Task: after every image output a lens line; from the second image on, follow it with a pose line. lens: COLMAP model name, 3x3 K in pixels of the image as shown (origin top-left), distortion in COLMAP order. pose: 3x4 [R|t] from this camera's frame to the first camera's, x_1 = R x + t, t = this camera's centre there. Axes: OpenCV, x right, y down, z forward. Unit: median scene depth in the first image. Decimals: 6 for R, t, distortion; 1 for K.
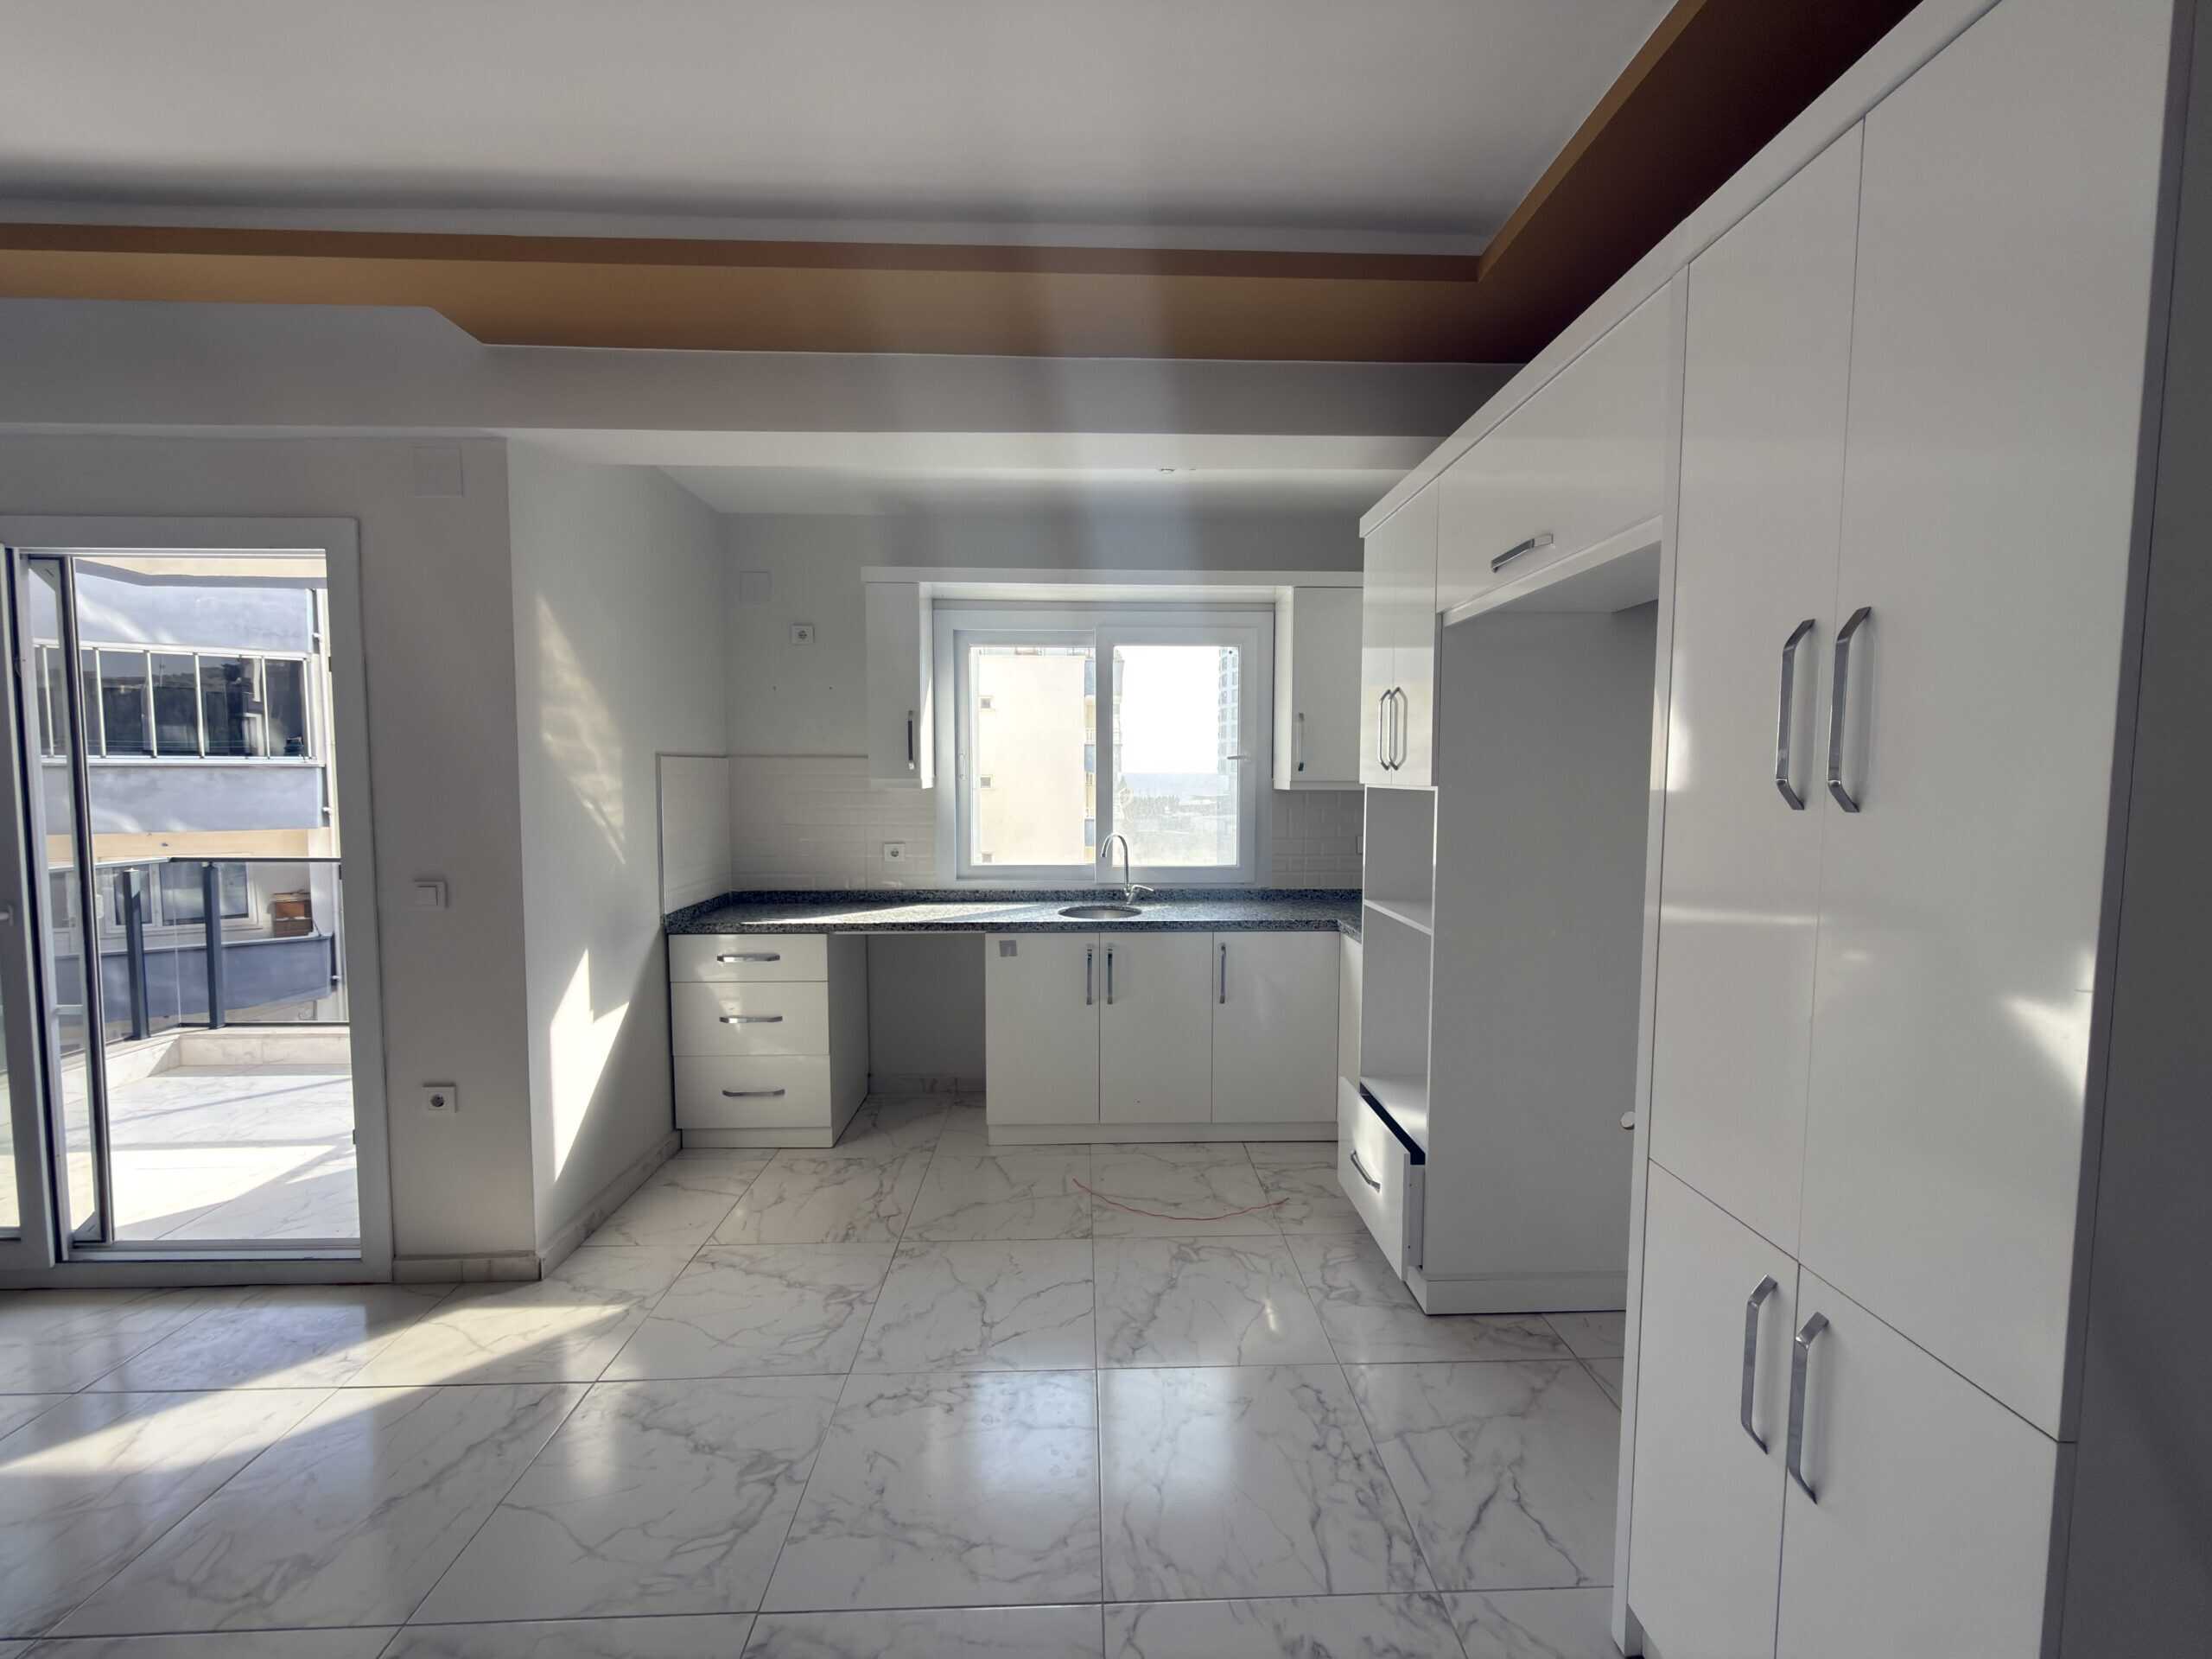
lens RADIAL K [[876.8, 0, 1108.9], [0, 876.8, 827.8], [0, 0, 1]] dist [0.001067, -0.000491]
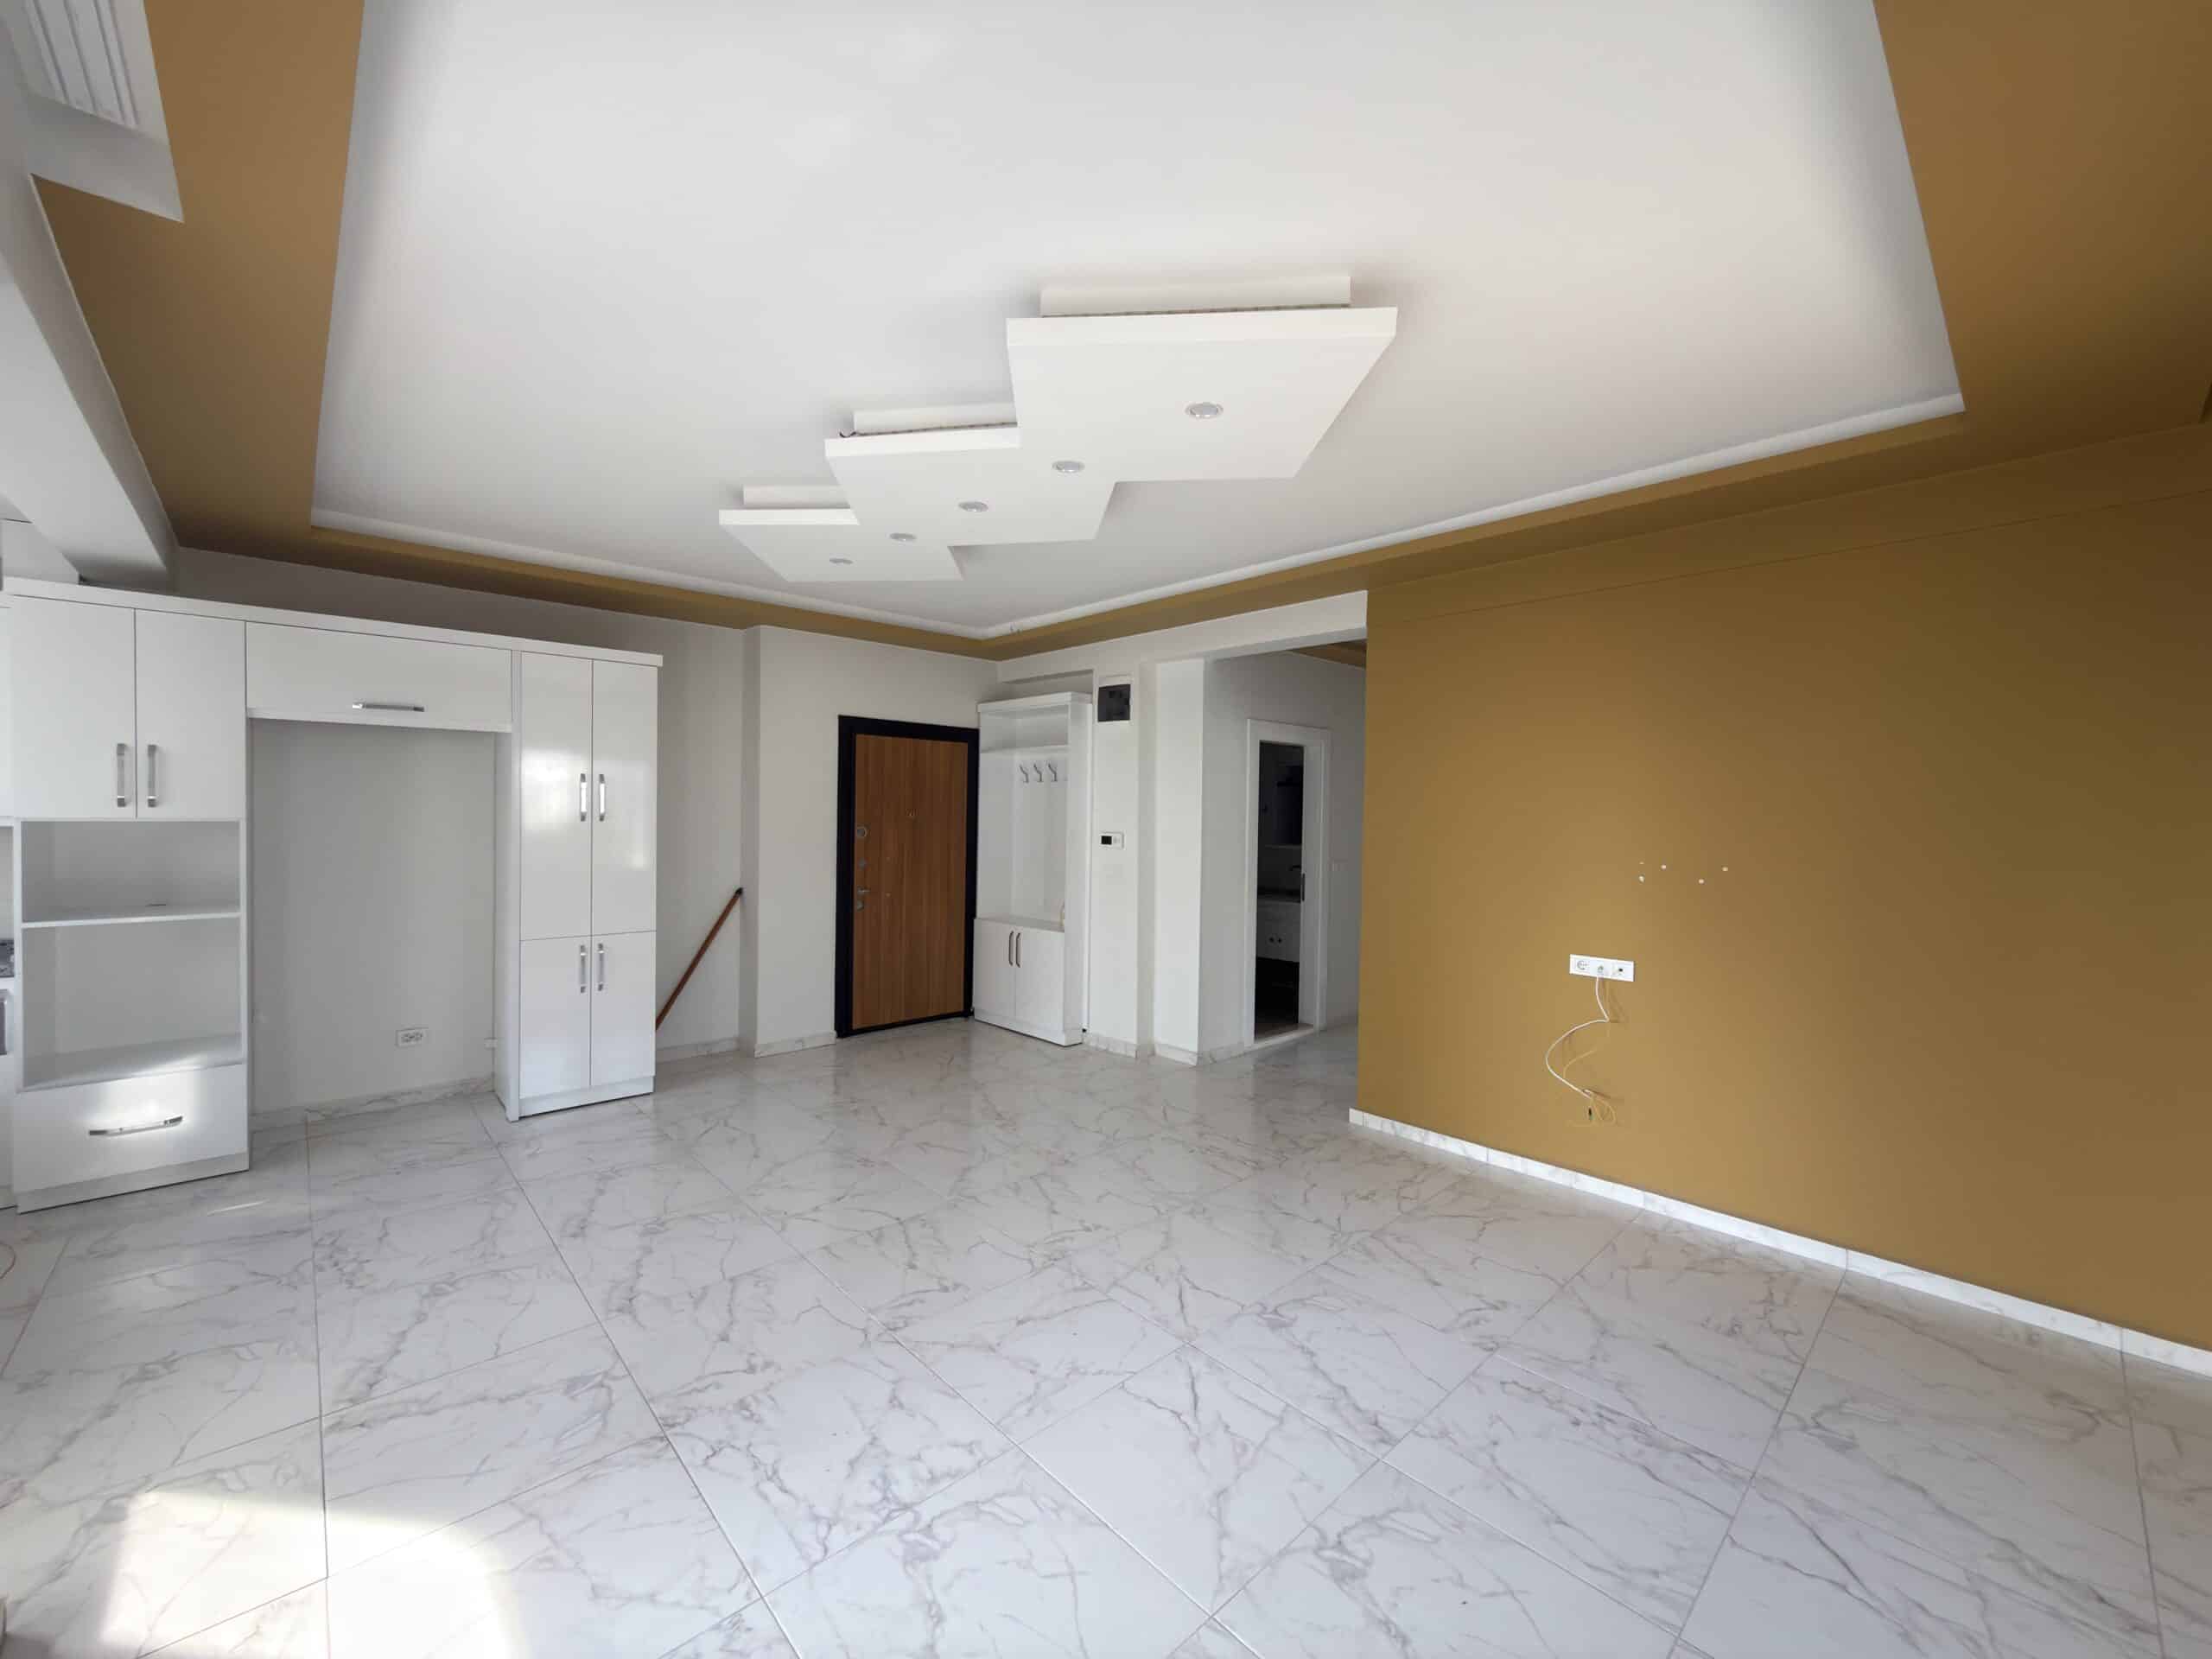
lens RADIAL K [[876.8, 0, 1108.9], [0, 876.8, 827.8], [0, 0, 1]] dist [0.001067, -0.000491]
pose [[-0.657216, -0.022045, 0.753380, -1.210608], [0.035774, 0.997533, 0.060396, -0.047265], [-0.752853, 0.066645, -0.654806, 0.585251]]
